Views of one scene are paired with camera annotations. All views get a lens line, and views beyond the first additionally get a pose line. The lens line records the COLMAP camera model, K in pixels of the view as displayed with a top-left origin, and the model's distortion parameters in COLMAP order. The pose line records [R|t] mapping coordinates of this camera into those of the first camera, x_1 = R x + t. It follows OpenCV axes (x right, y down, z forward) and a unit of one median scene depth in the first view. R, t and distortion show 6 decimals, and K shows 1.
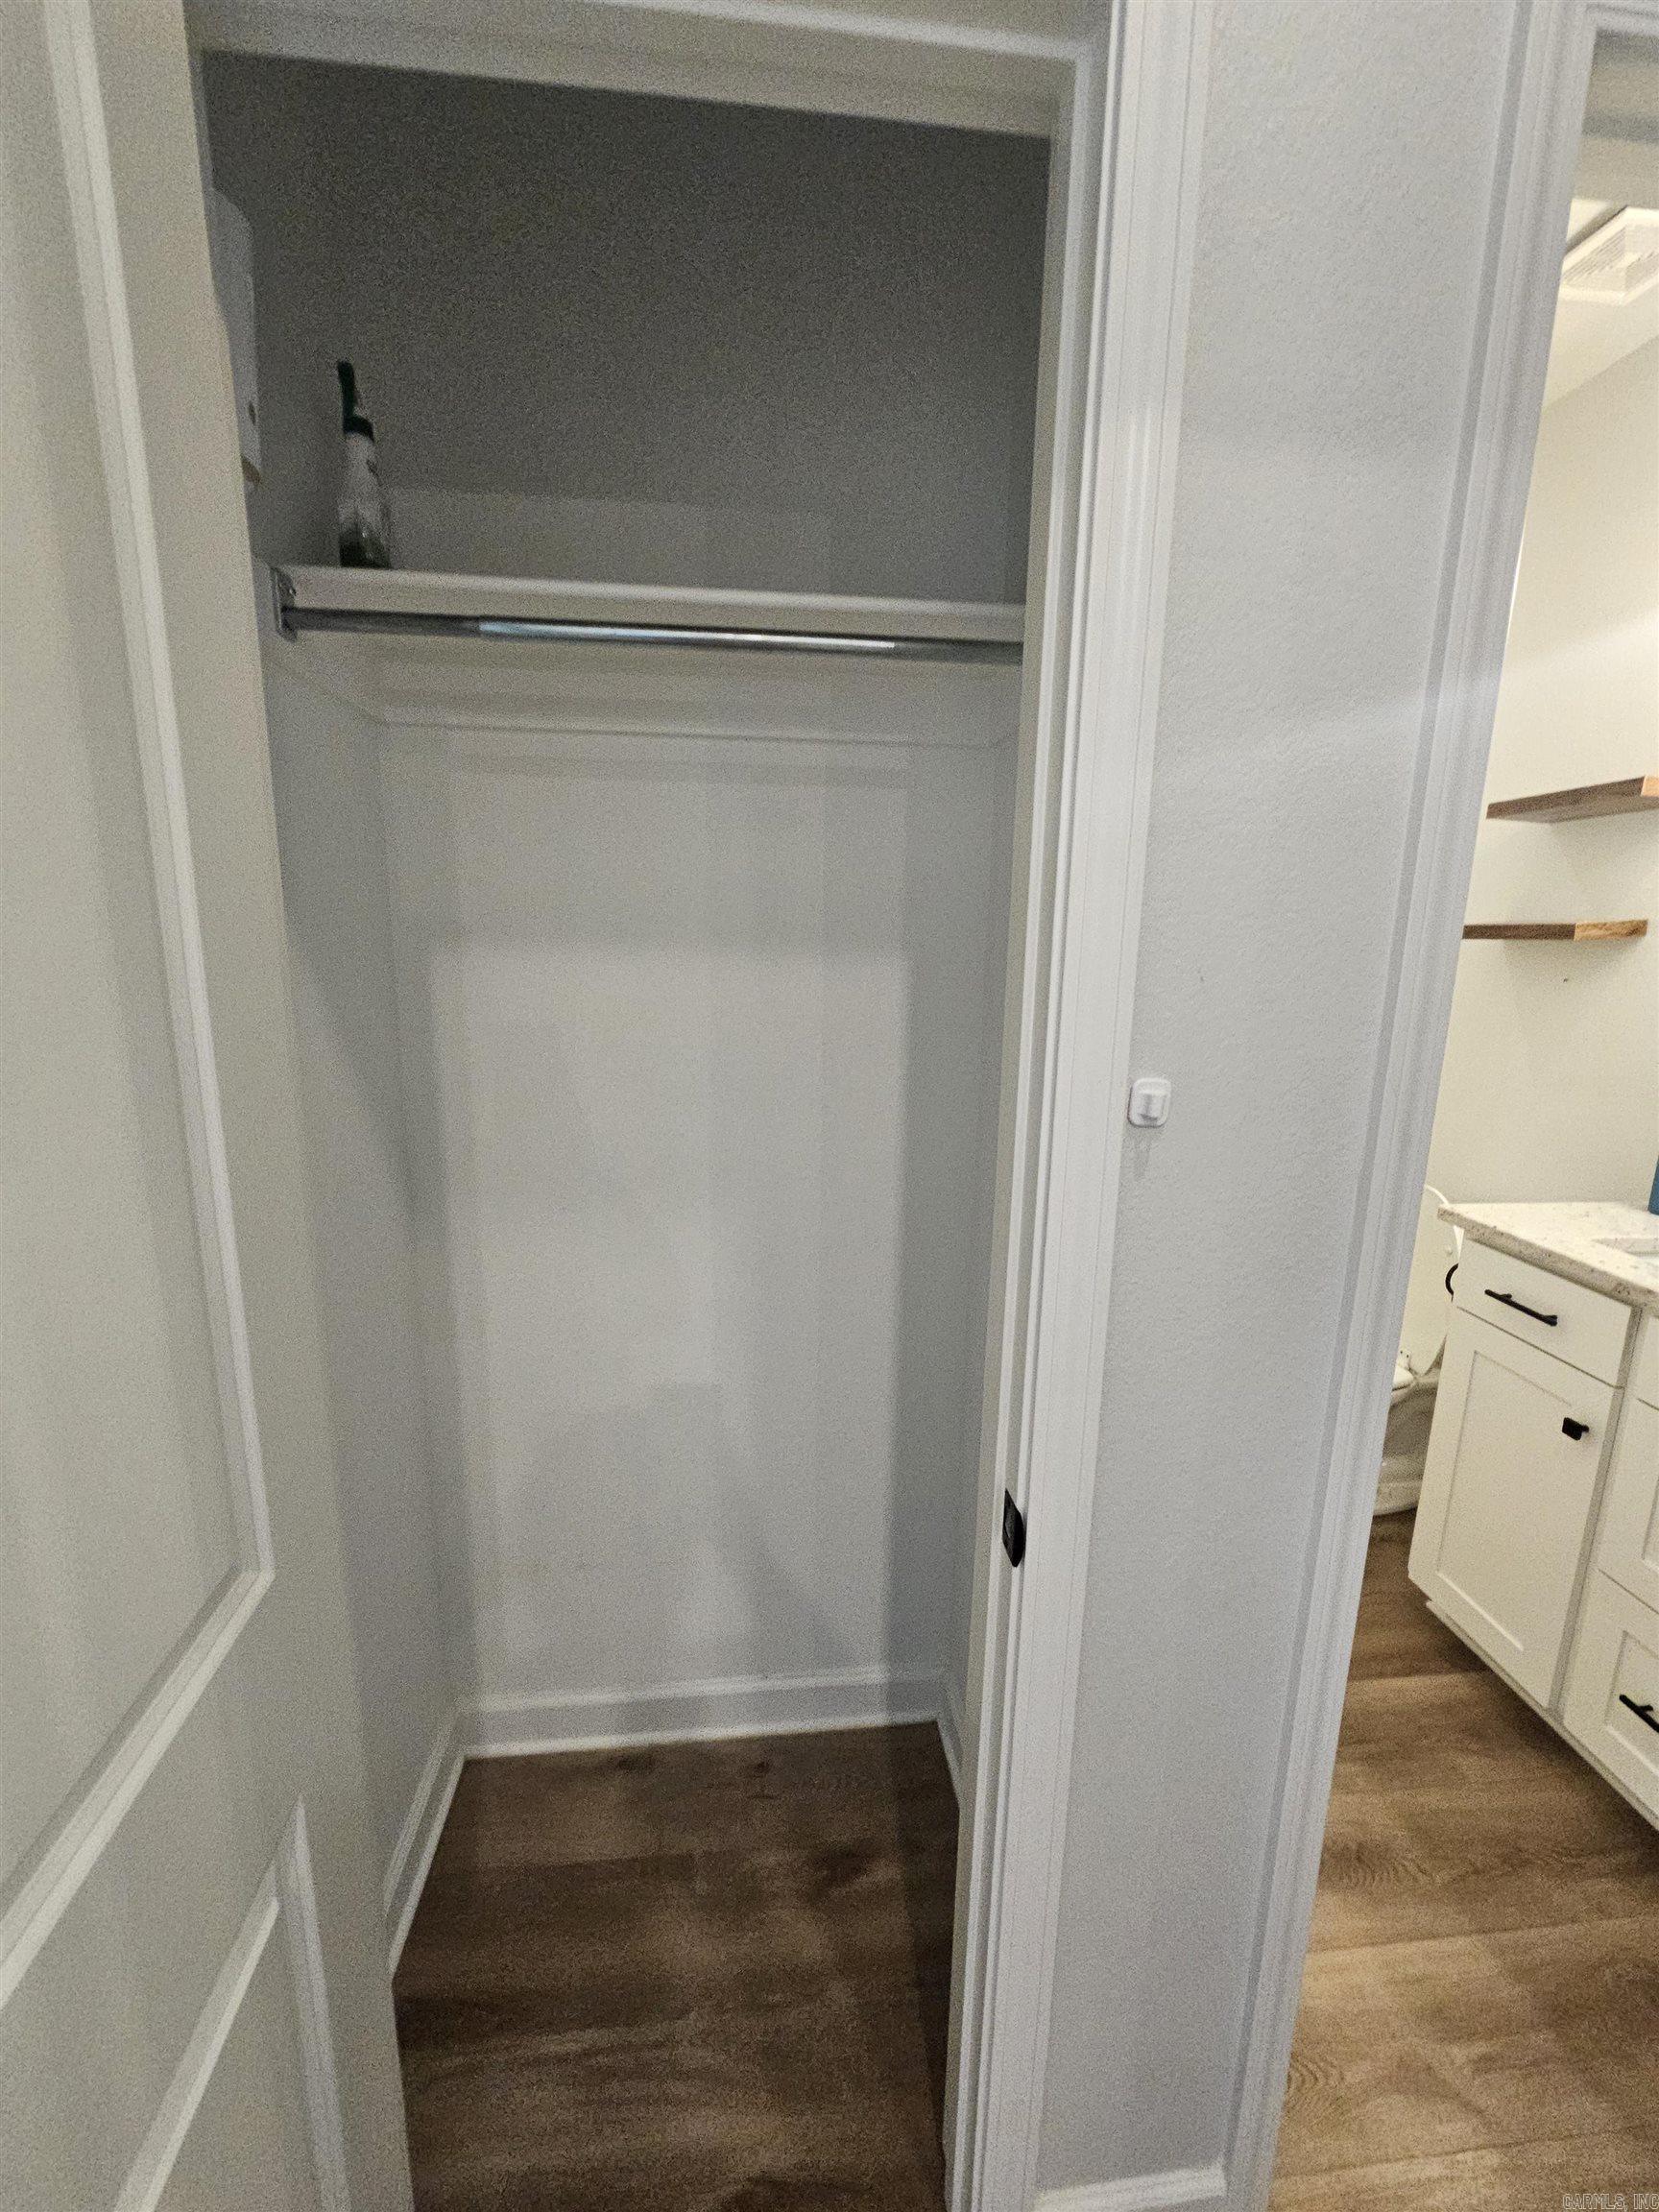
lens RADIAL K [[899.9, 0, 824.5], [0, 899.9, 1109.9], [0, 0, 1]] dist [-0.006202, 0.001840]
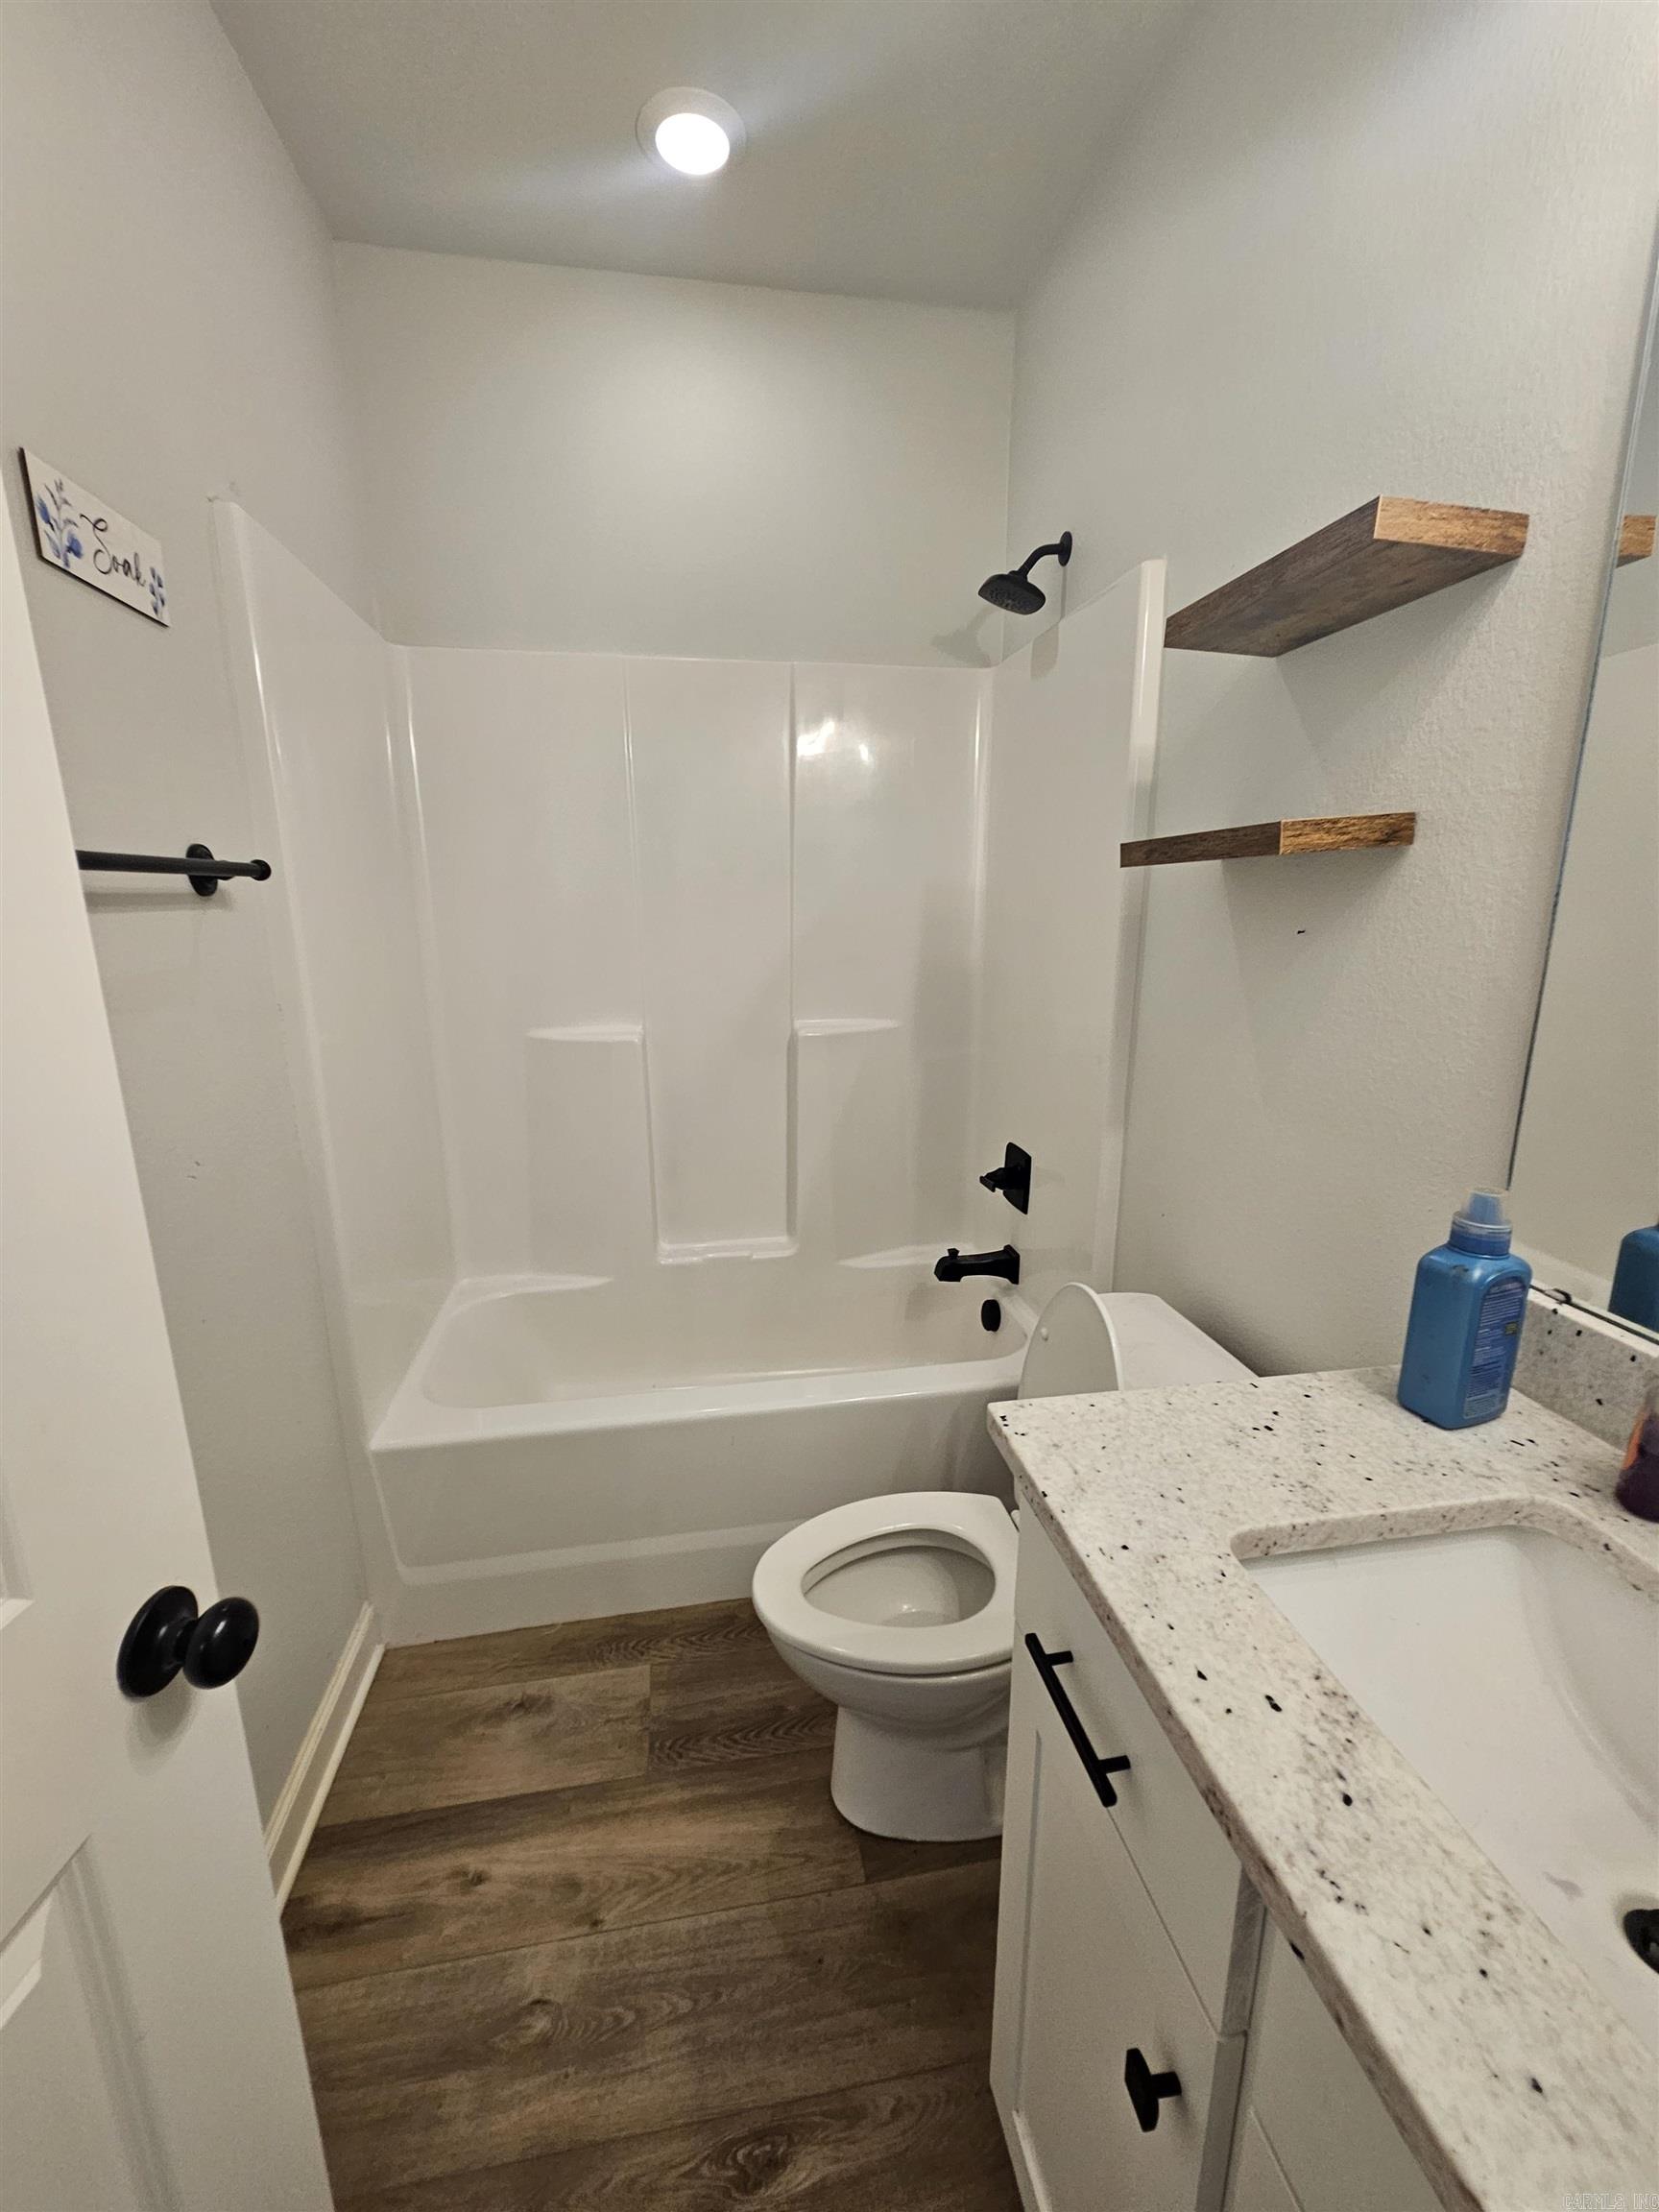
lens RADIAL K [[899.9, 0, 834.9], [0, 899.9, 1105.2], [0, 0, 1]] dist [-0.006202, 0.001840]
pose [[0.997161, -0.038981, 0.064419, 0.539893], [0.036715, 0.998678, 0.035987, -0.072838], [-0.065737, -0.033520, 0.997274, 0.494147]]
